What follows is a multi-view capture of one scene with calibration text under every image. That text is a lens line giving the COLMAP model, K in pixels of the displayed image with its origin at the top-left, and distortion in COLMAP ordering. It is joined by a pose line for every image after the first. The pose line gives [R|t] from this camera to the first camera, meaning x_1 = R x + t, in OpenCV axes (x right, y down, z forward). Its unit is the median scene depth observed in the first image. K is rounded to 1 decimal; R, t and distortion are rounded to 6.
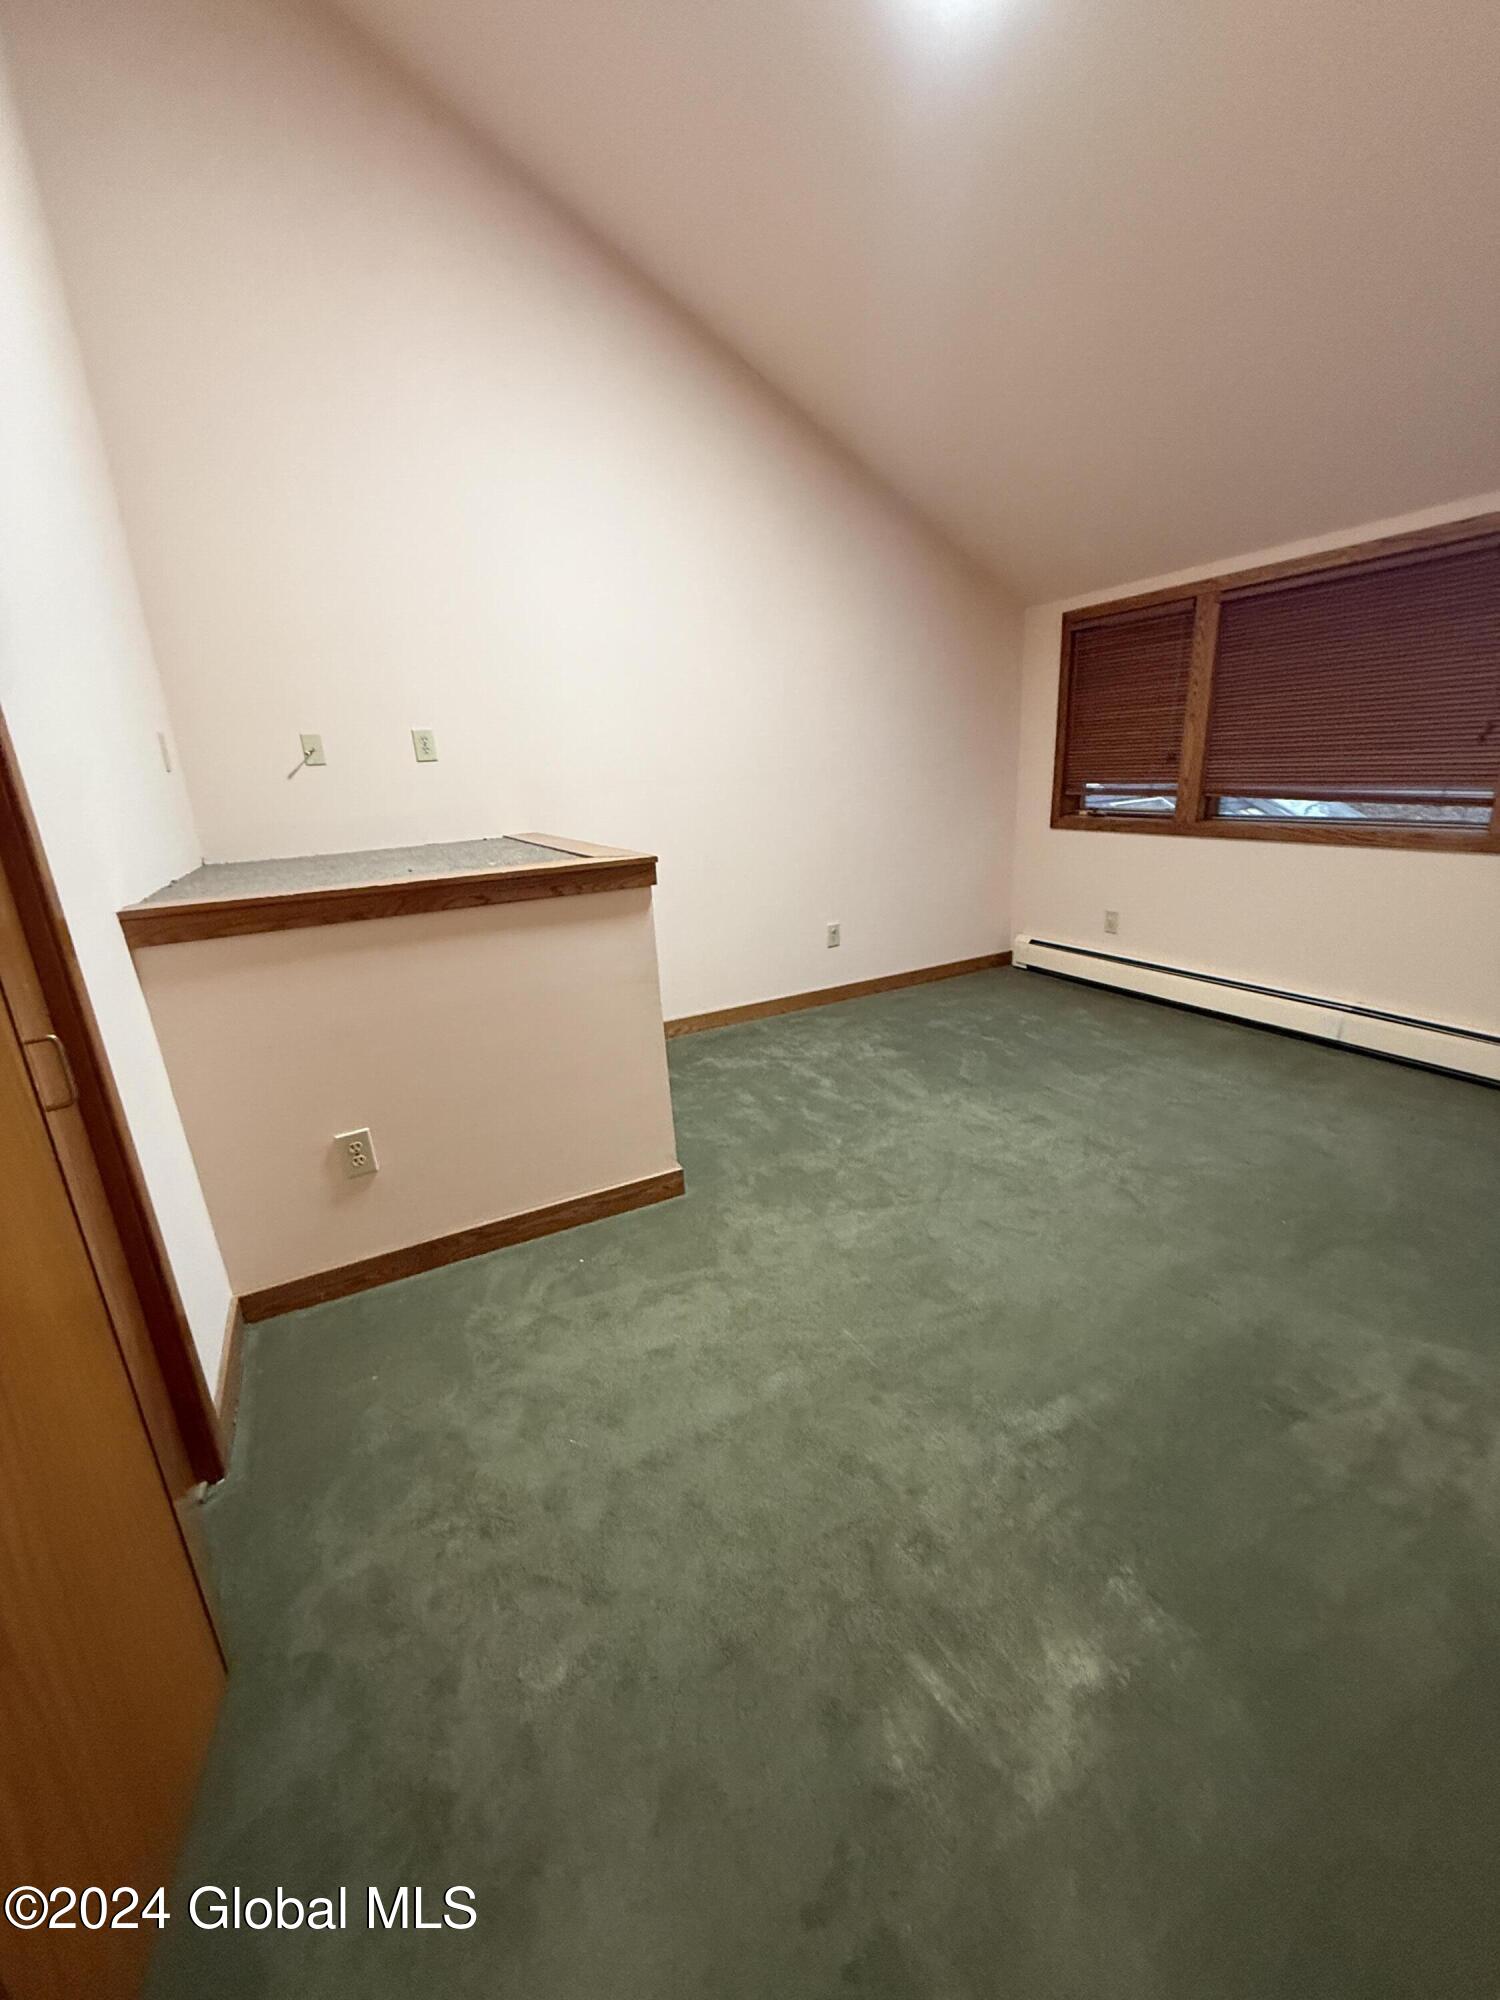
lens RADIAL K [[798.7, 0, 747.0], [0, 798.7, 1004.7], [0, 0, 1]] dist [-0.001729, 0.000855]
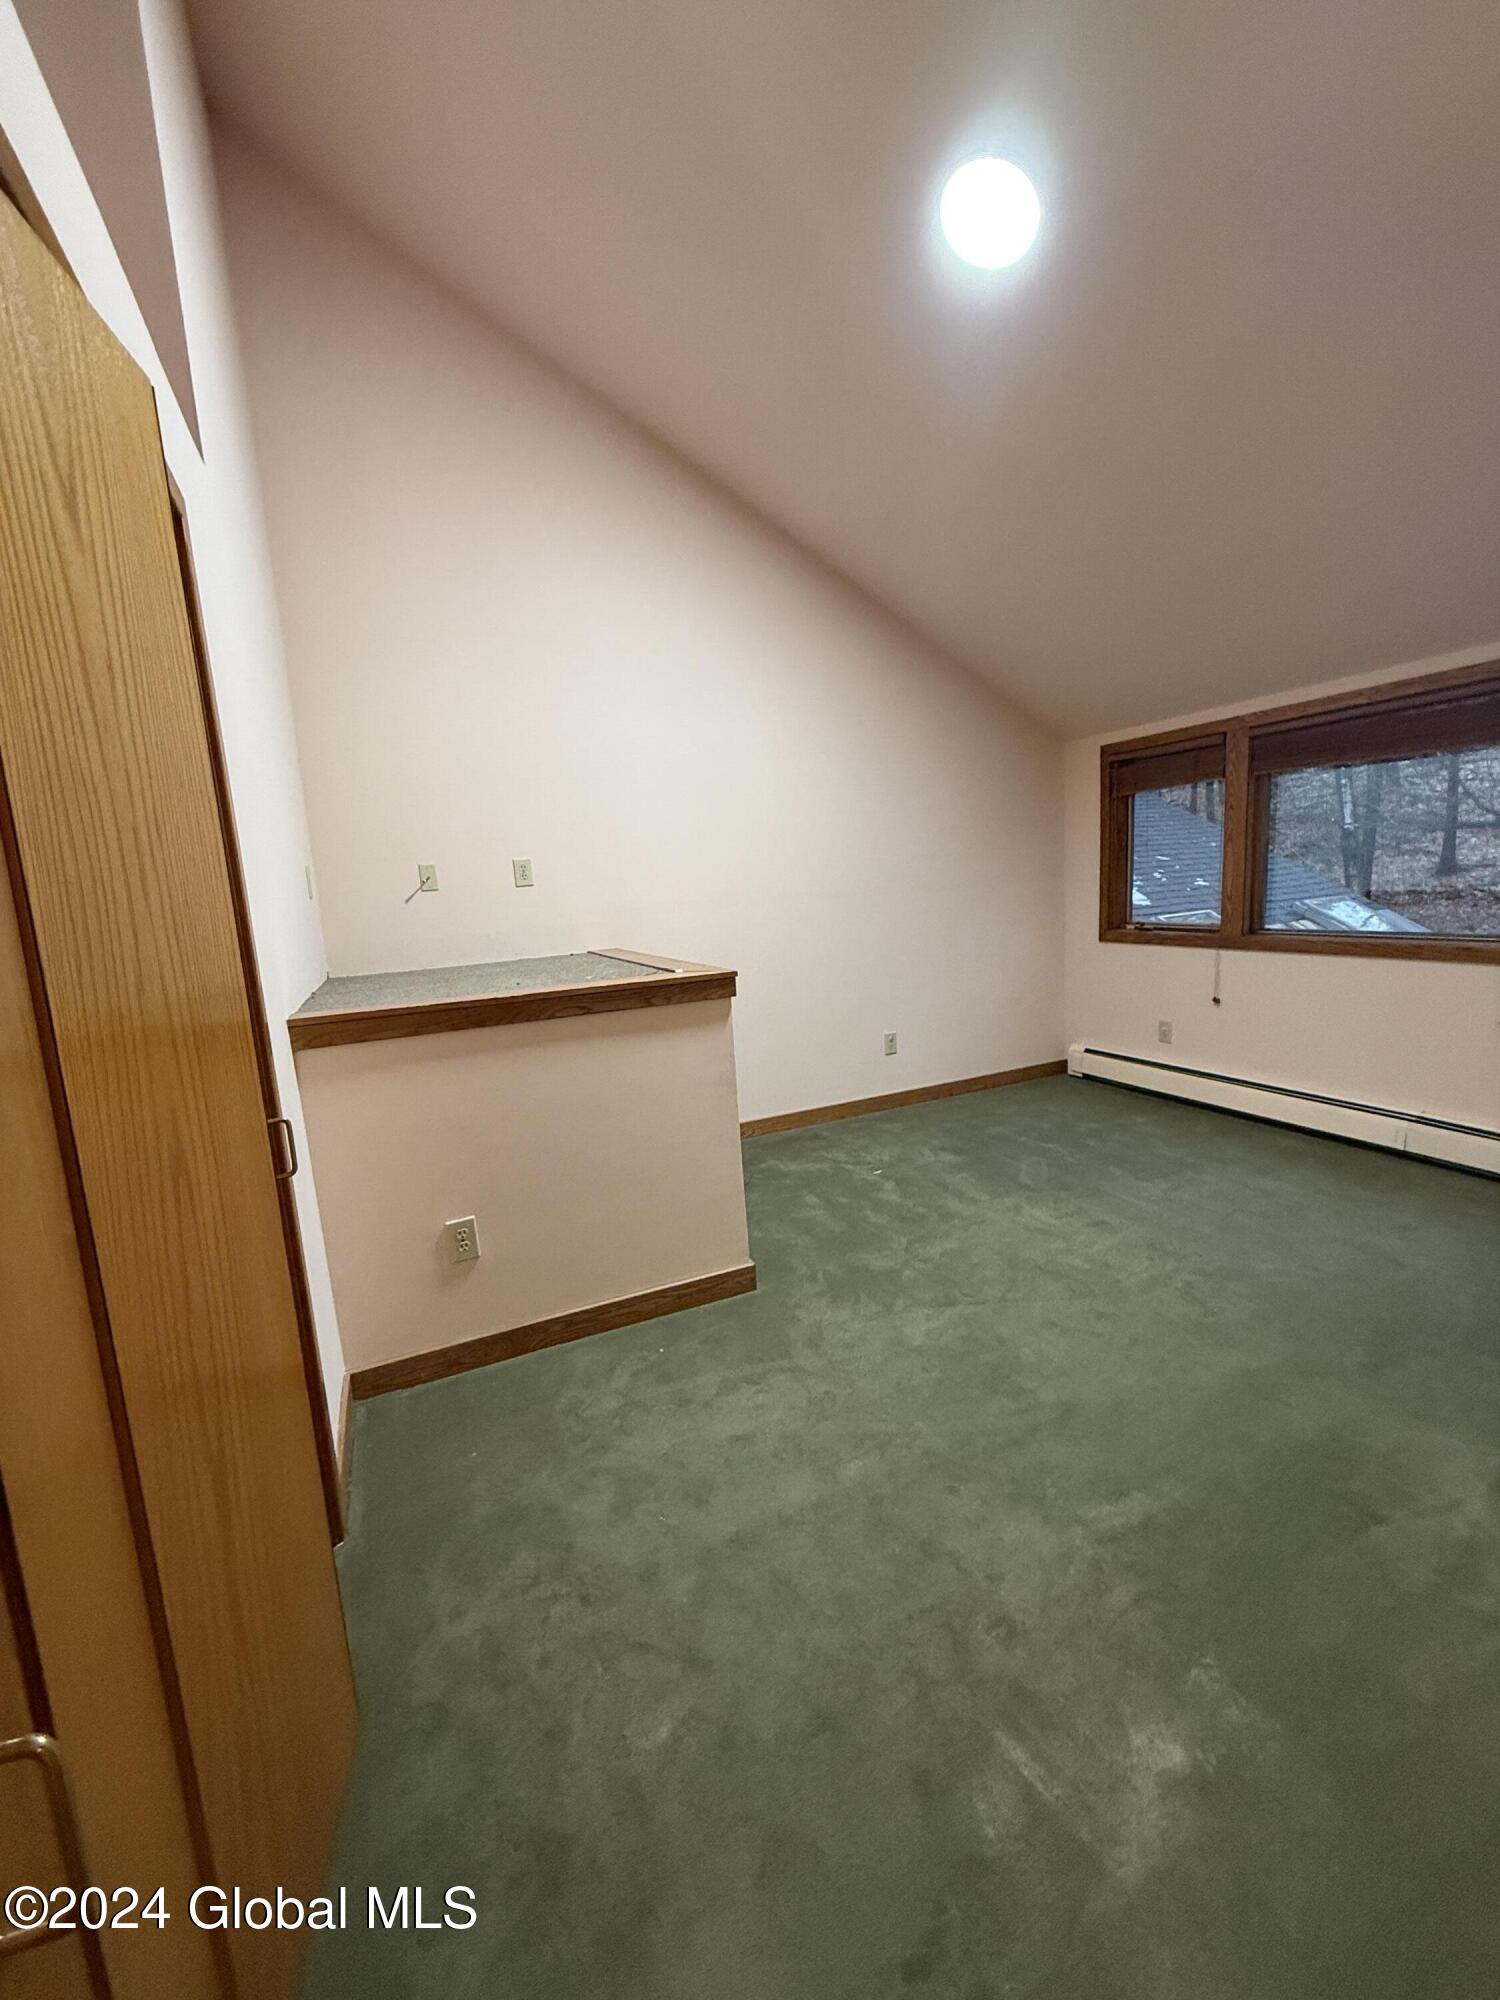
lens RADIAL K [[798.7, 0, 749.6], [0, 798.7, 999.7], [0, 0, 1]] dist [-0.001729, 0.000855]
pose [[0.998306, 0.000652, -0.058171, -0.034504], [-0.008879, 0.989932, -0.141268, 0.012240], [0.057493, 0.141545, 0.988261, -0.108807]]
